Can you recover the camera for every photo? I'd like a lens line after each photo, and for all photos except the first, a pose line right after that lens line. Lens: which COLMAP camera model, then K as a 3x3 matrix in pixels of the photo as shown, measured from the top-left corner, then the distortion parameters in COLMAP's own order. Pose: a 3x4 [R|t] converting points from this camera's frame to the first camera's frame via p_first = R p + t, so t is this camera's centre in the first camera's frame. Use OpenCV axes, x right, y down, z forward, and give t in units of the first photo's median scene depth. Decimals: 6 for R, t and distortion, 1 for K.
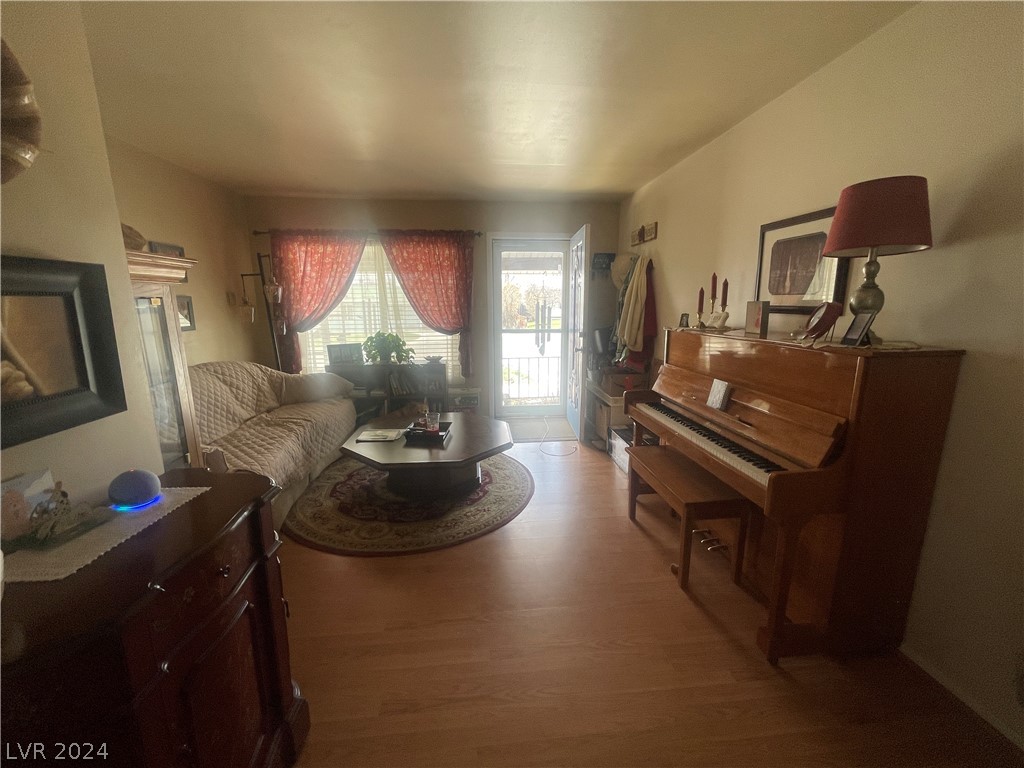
lens RADIAL K [[412.5, 0, 512.0], [0, 412.5, 384.0], [0, 0, 1]] dist [-0.003018, -0.000442]
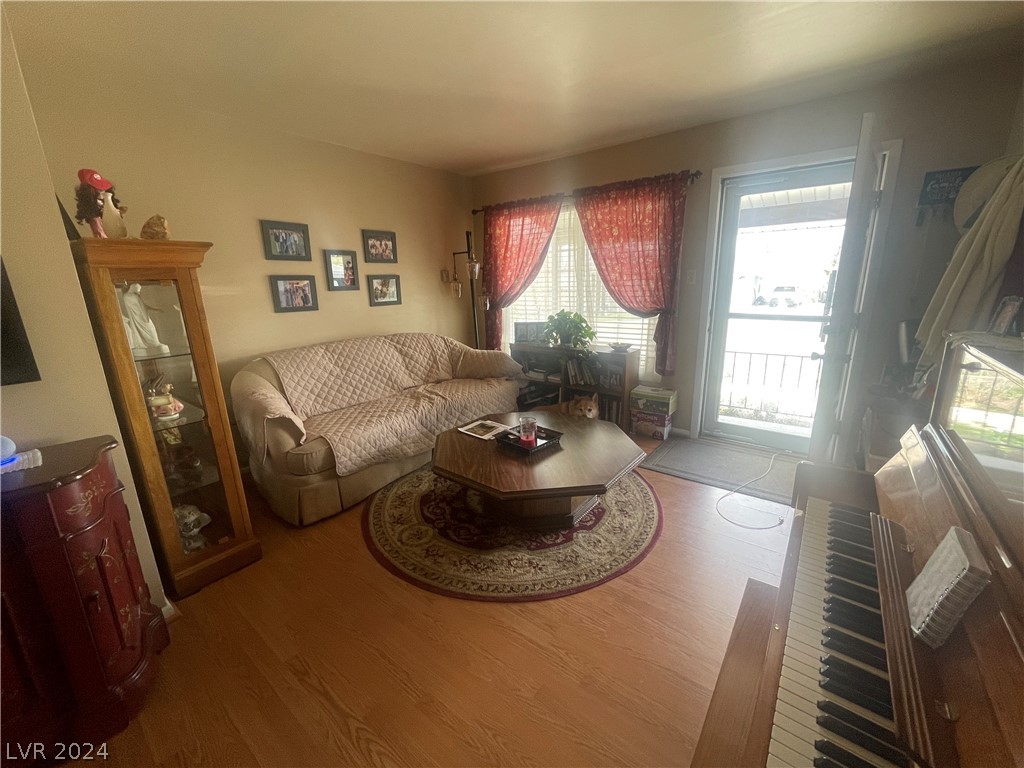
lens RADIAL K [[412.5, 0, 512.0], [0, 412.5, 384.0], [0, 0, 1]] dist [-0.003018, -0.000442]
pose [[0.728233, 0.154143, -0.667770, 0.213878], [-0.112323, 0.988047, 0.105581, -0.052219], [0.676062, -0.001882, 0.736842, 0.276620]]
